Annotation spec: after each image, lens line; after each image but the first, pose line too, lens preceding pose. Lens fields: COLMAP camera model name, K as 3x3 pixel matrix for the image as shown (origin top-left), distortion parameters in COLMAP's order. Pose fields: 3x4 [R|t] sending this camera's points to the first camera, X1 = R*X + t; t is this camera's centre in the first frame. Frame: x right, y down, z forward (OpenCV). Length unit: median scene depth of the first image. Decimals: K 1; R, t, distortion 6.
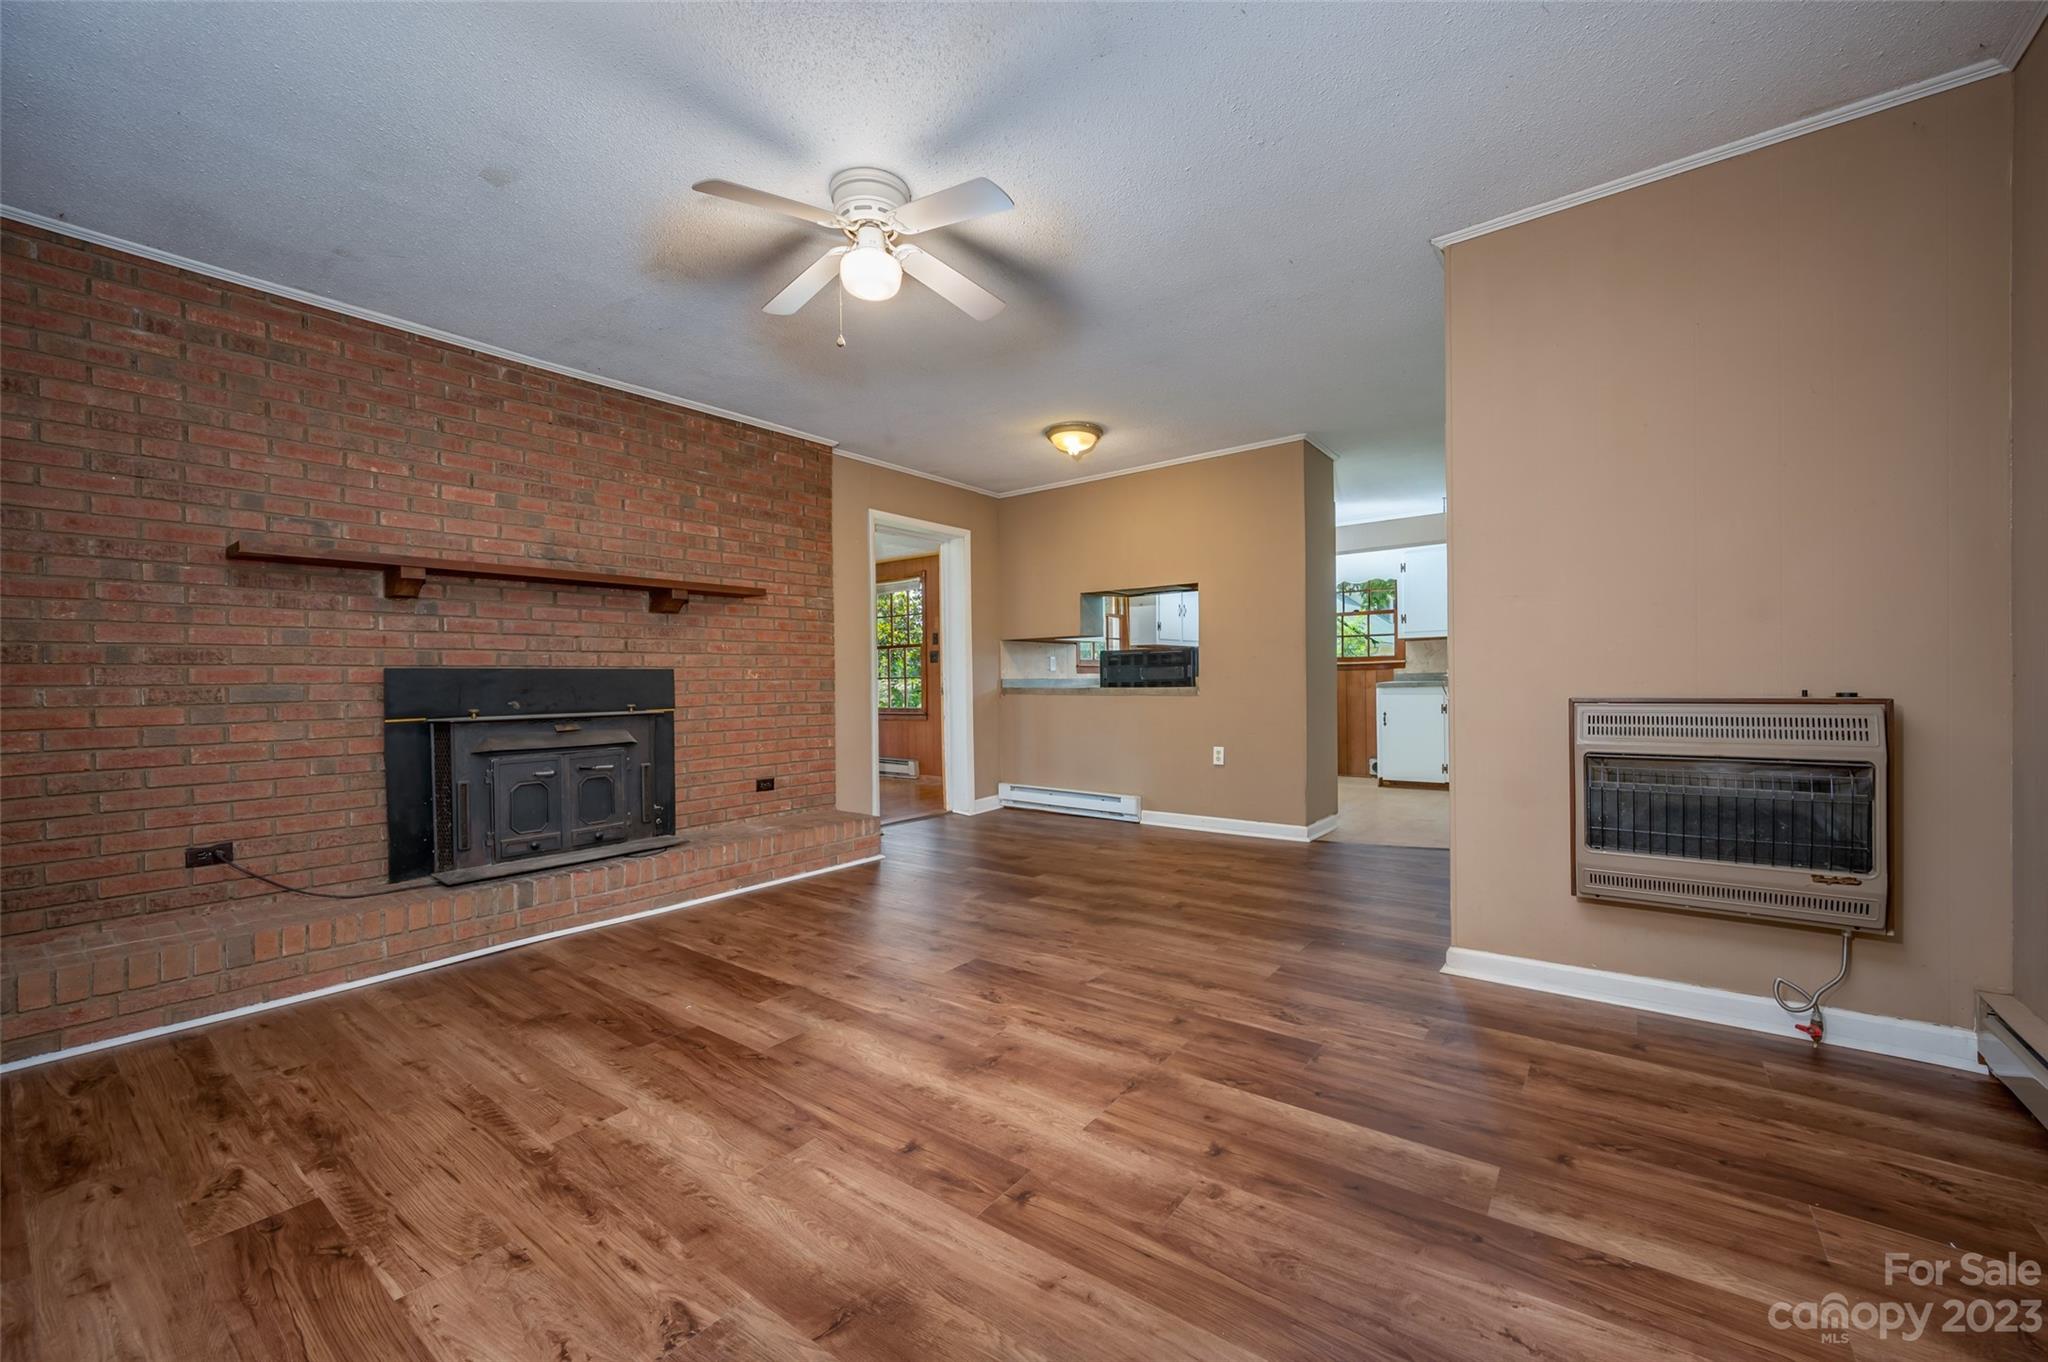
lens RADIAL K [[817.2, 0, 1024.0], [0, 817.2, 681.0], [0, 0, 1]] dist [0.000905, -0.000281]
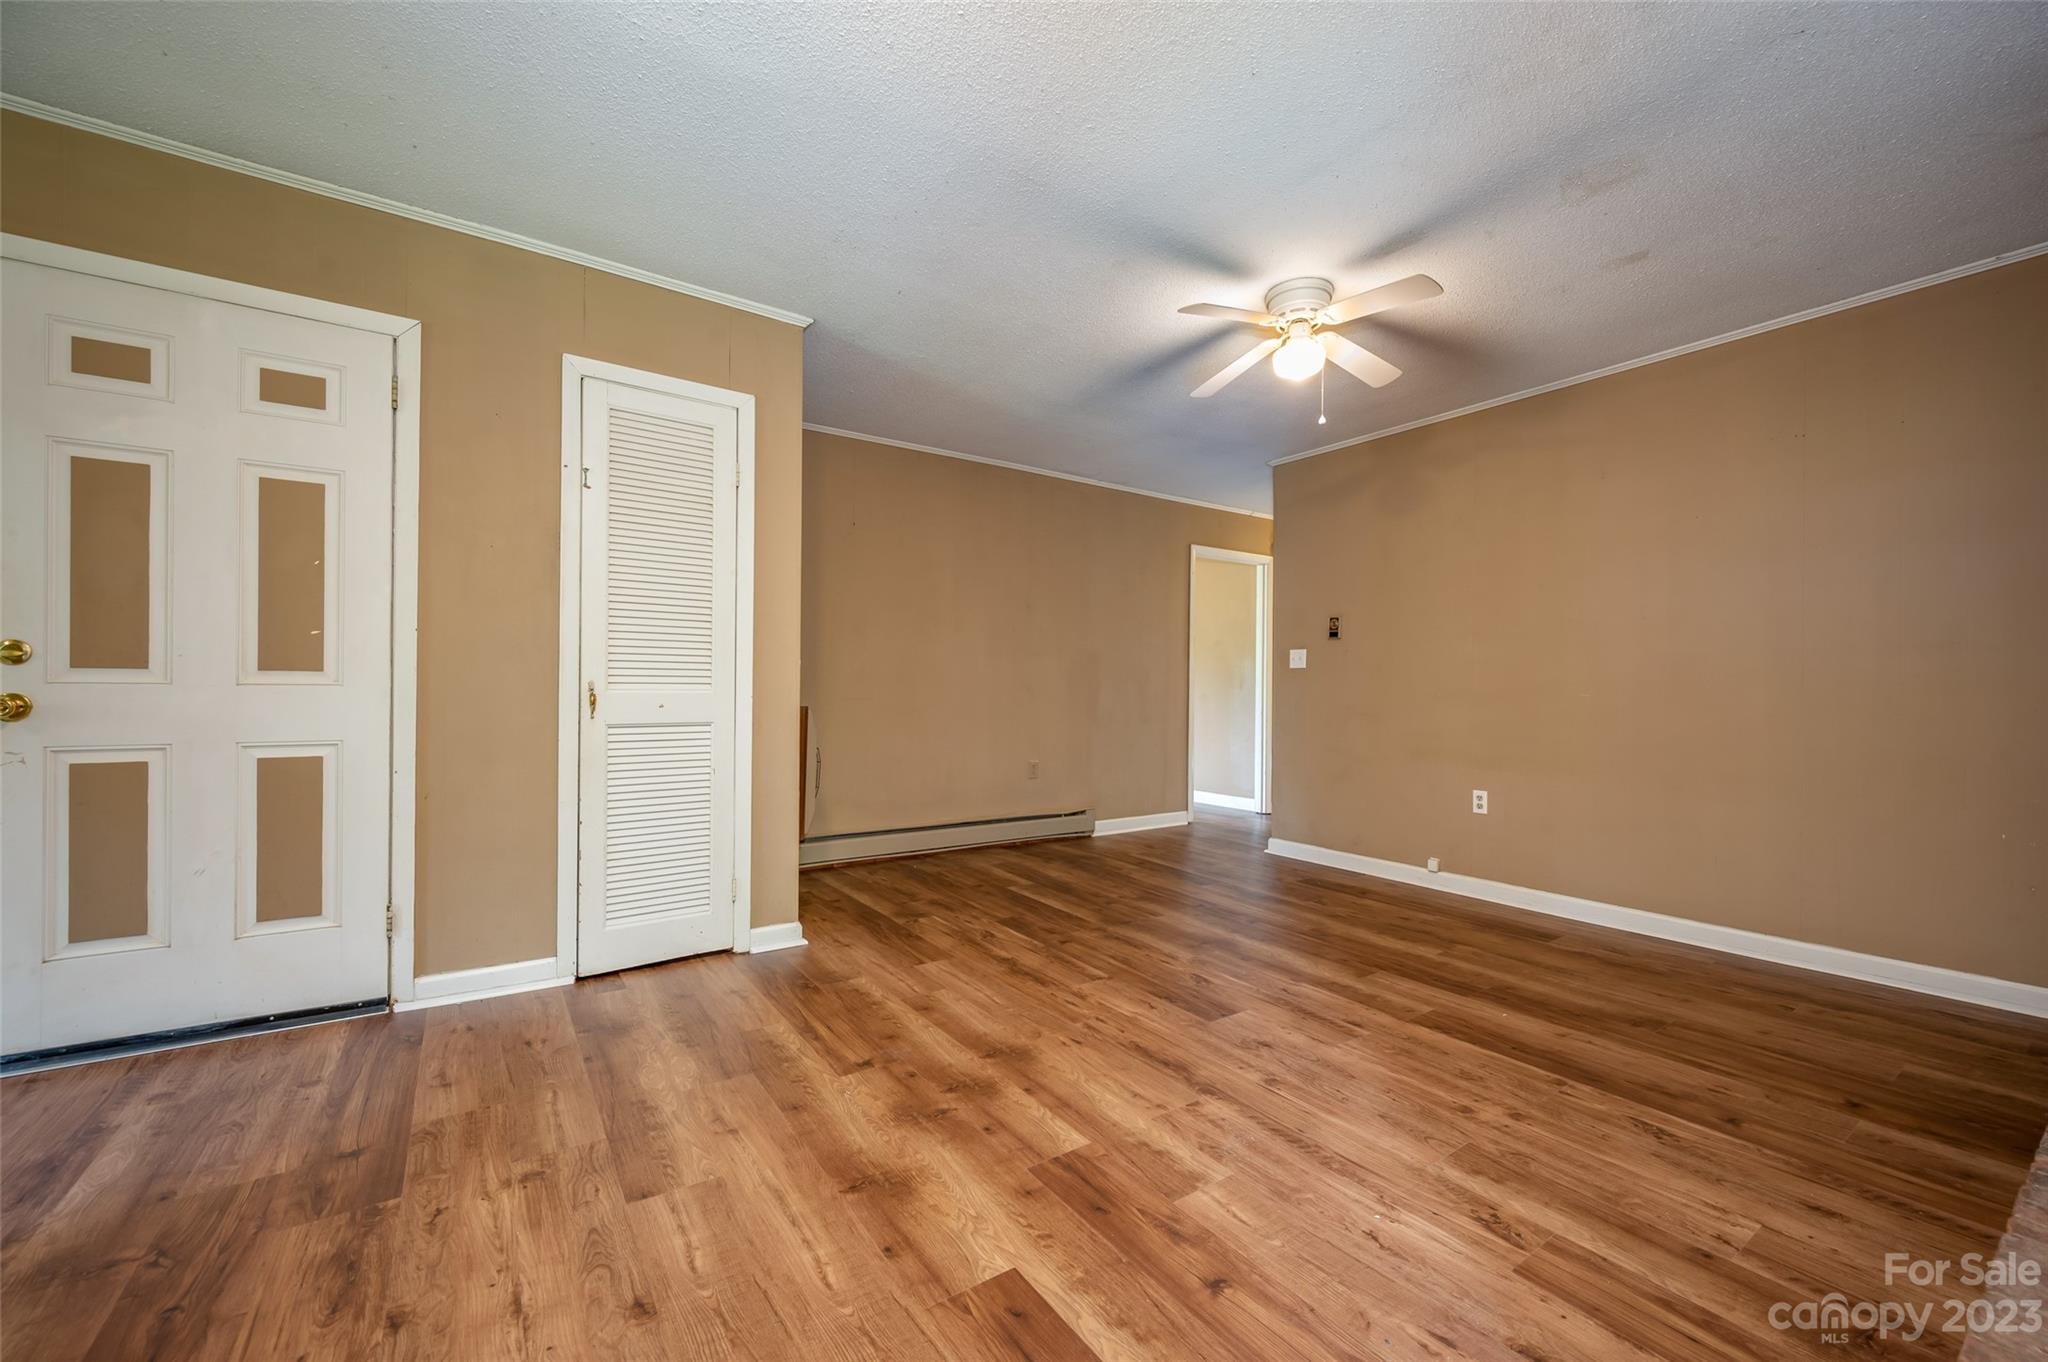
lens RADIAL K [[803.6, 0, 1030.4], [0, 803.6, 689.8], [0, 0, 1]] dist [0.000429, -0.000589]
pose [[-0.951843, 0.005589, 0.306534, -0.136828], [0.004562, 0.999981, -0.004068, -0.000985], [-0.306551, -0.002474, -0.951851, 1.829736]]
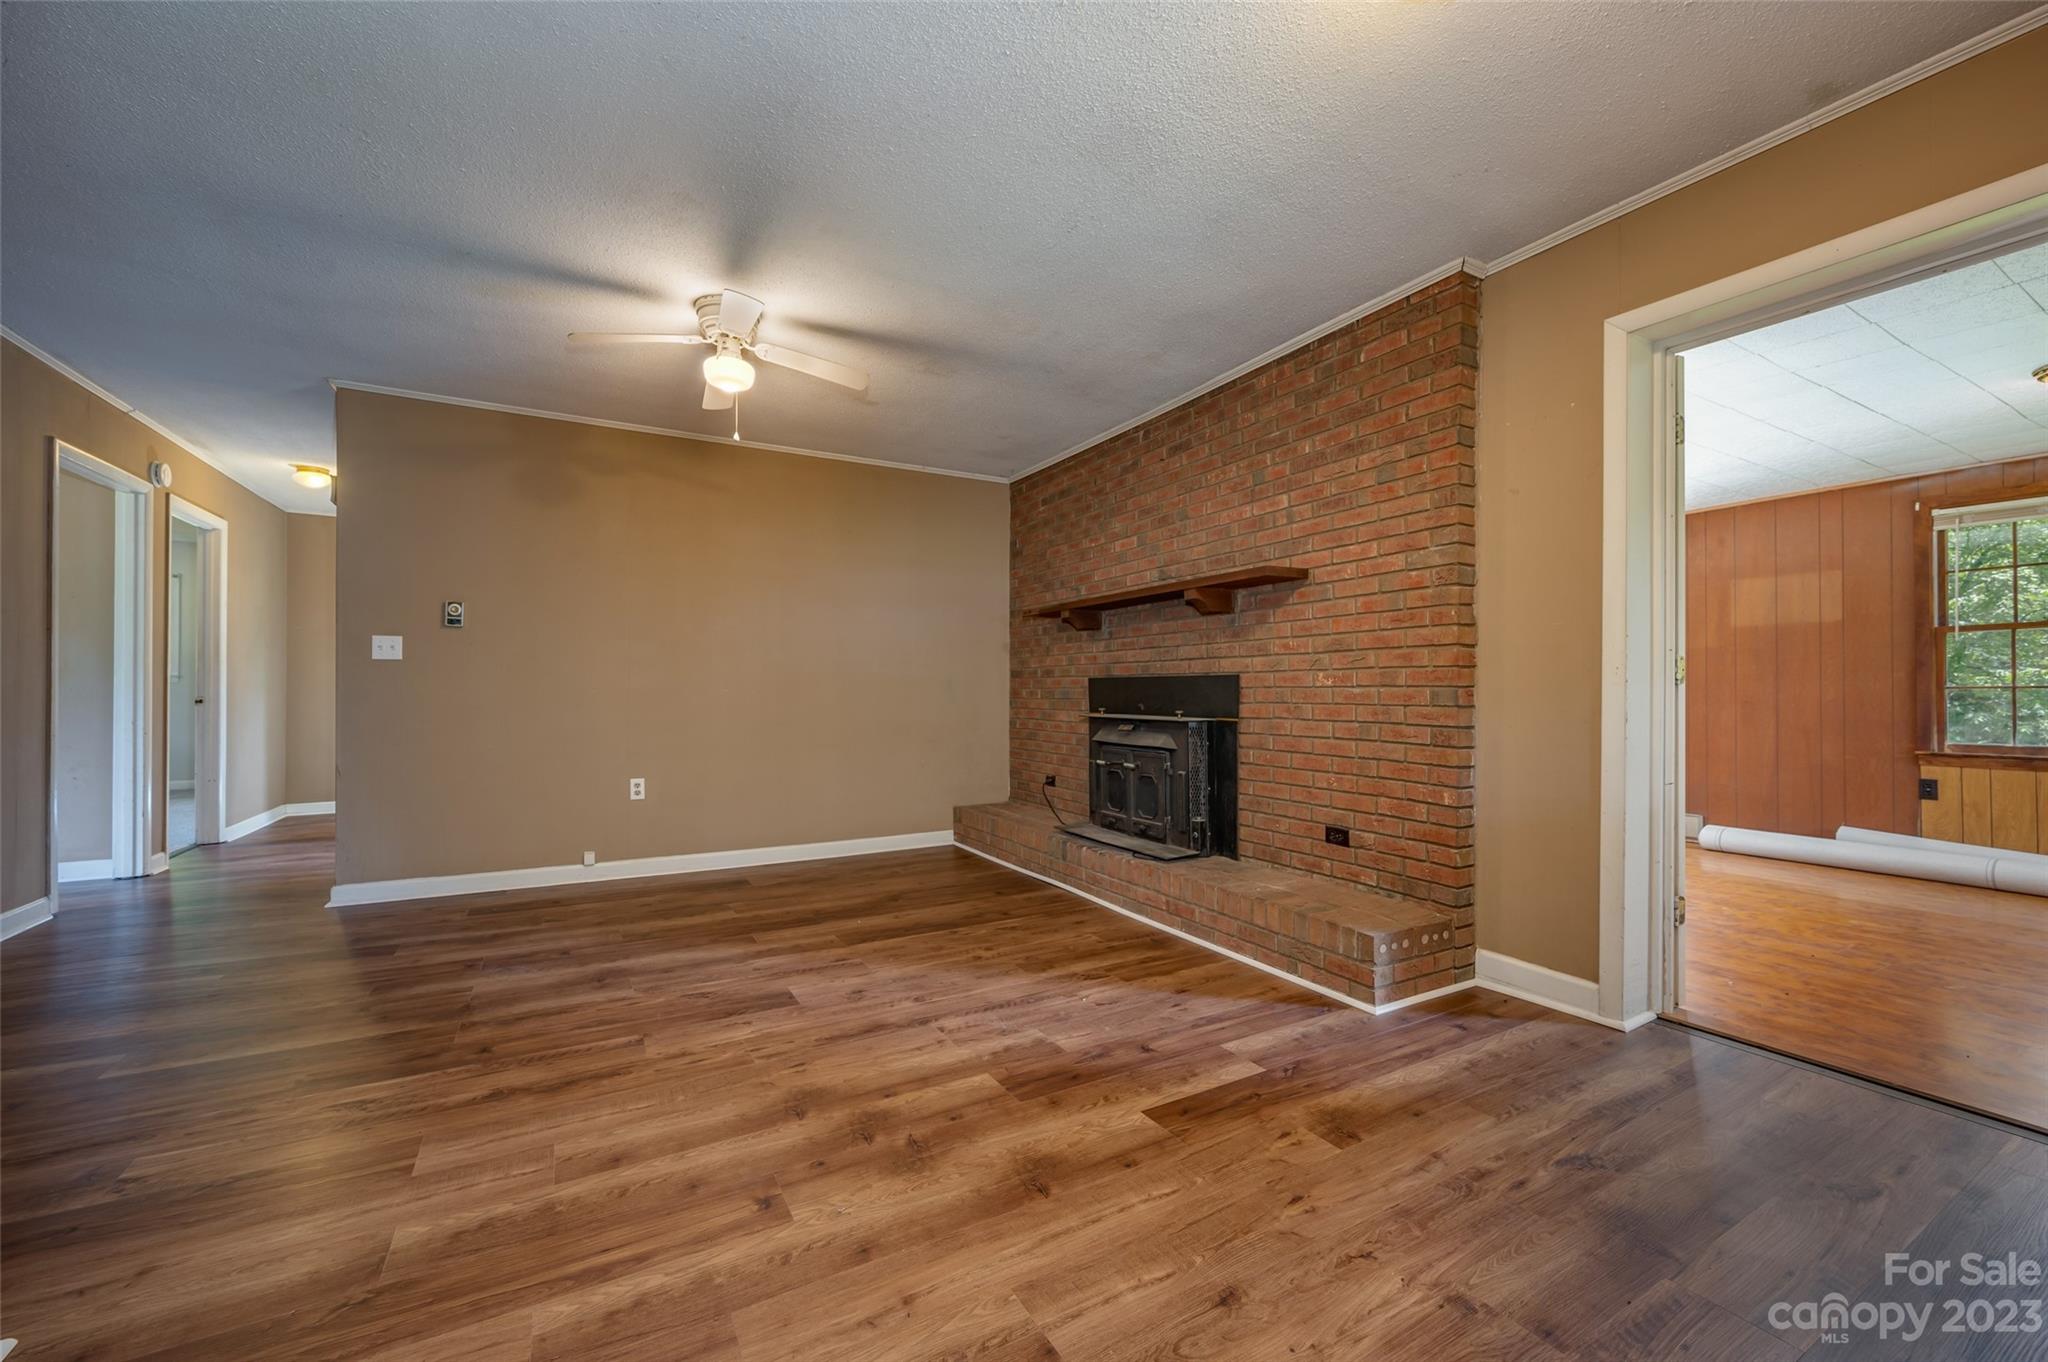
lens RADIAL K [[803.6, 0, 1030.4], [0, 803.6, 689.8], [0, 0, 1]] dist [0.000429, -0.000589]
pose [[-0.387263, 0.011469, -0.921898, 0.640149], [0.003158, 0.999933, 0.011114, -0.011511], [0.921964, 0.001393, -0.387274, 1.553721]]
